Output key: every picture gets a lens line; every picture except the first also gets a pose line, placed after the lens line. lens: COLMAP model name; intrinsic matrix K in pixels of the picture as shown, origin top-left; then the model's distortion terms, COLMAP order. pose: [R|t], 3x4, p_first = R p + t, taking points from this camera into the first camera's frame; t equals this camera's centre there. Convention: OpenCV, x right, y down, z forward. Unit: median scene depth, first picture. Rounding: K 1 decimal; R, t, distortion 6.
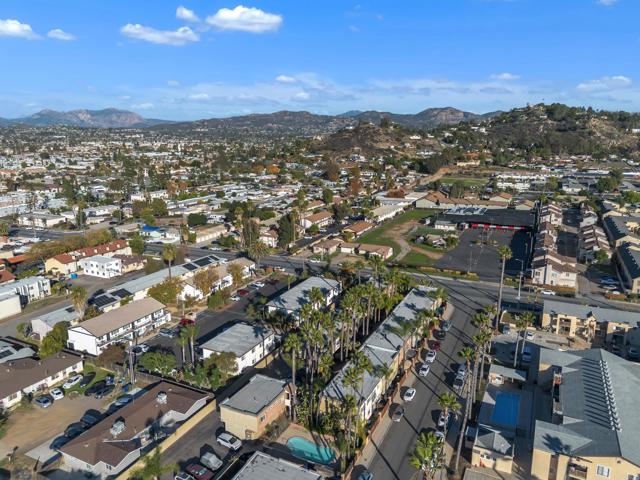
lens RADIAL K [[455.6, 0, 320.8], [0, 455.6, 241.9], [0, 0, 1]] dist [0.076579, -0.077303]
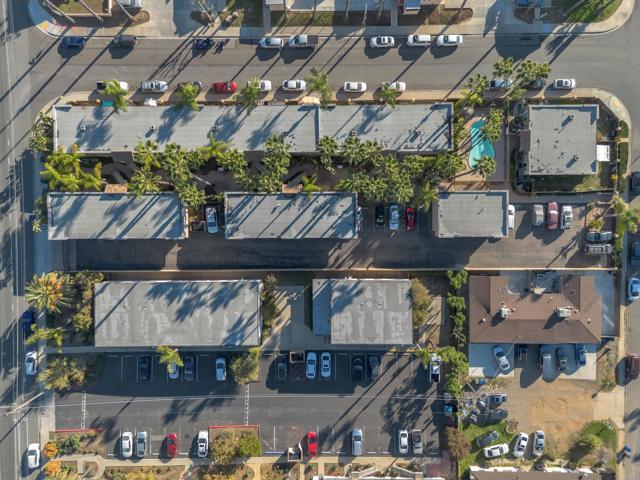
lens RADIAL K [[455.6, 0, 320.8], [0, 455.6, 241.9], [0, 0, 1]] dist [0.076579, -0.077303]
pose [[-0.446823, -0.894374, -0.021093, -0.012948], [0.226421, -0.135866, 0.964507, -0.320309], [-0.865496, 0.426188, 0.263213, 0.519826]]
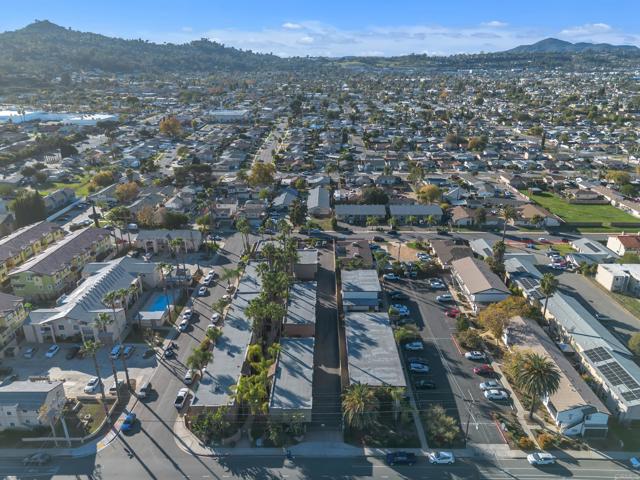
lens RADIAL K [[455.6, 0, 320.8], [0, 455.6, 241.9], [0, 0, 1]] dist [0.076579, -0.077303]
pose [[-0.900210, 0.161639, -0.404344, 0.264761], [-0.101958, 0.824504, 0.556595, -0.360467], [0.423351, 0.542279, -0.725746, 1.144080]]
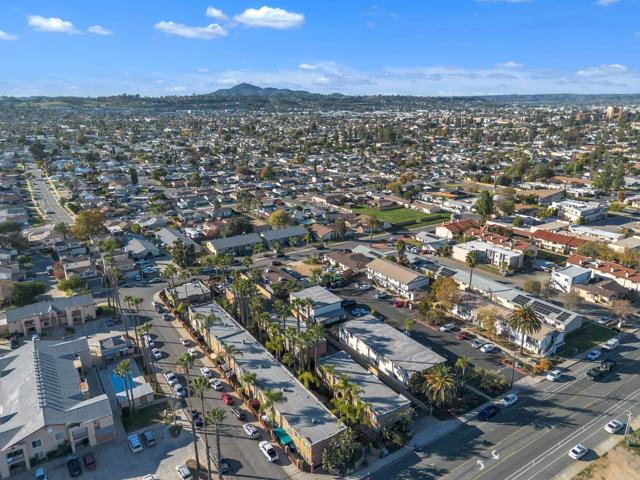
lens RADIAL K [[455.6, 0, 320.8], [0, 455.6, 241.9], [0, 0, 1]] dist [0.076579, -0.077303]
pose [[-0.507882, 0.256016, -0.822503, 0.548859], [-0.200673, 0.893383, 0.401991, -0.295013], [0.837727, 0.369218, -0.402358, 0.935676]]
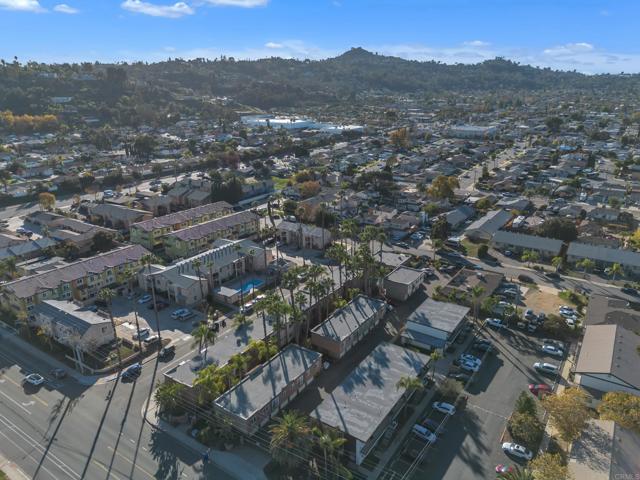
lens RADIAL K [[455.6, 0, 320.8], [0, 455.6, 241.9], [0, 0, 1]] dist [0.076579, -0.077303]
pose [[-0.991015, -0.037891, 0.128271, -0.022245], [0.038096, 0.839343, 0.542266, -0.321487], [-0.128211, 0.542280, -0.830358, 1.146505]]
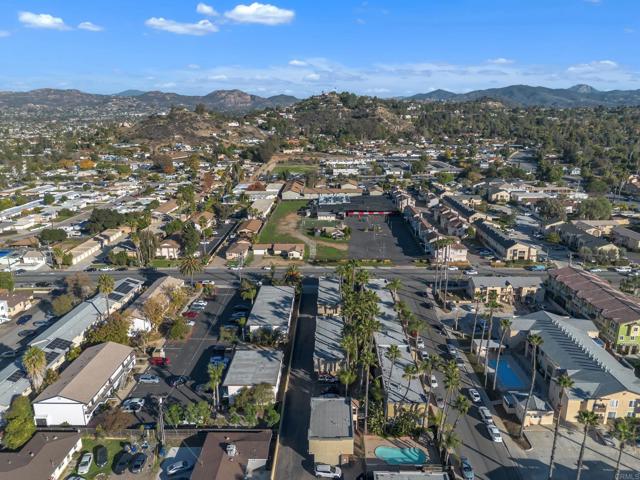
lens RADIAL K [[455.6, 0, 320.8], [0, 455.6, 241.9], [0, 0, 1]] dist [0.076579, -0.077303]
pose [[0.905257, -0.116342, 0.408624, -0.259188], [0.101483, 0.993148, 0.057942, -0.054966], [-0.412565, -0.010984, 0.910862, 0.047372]]
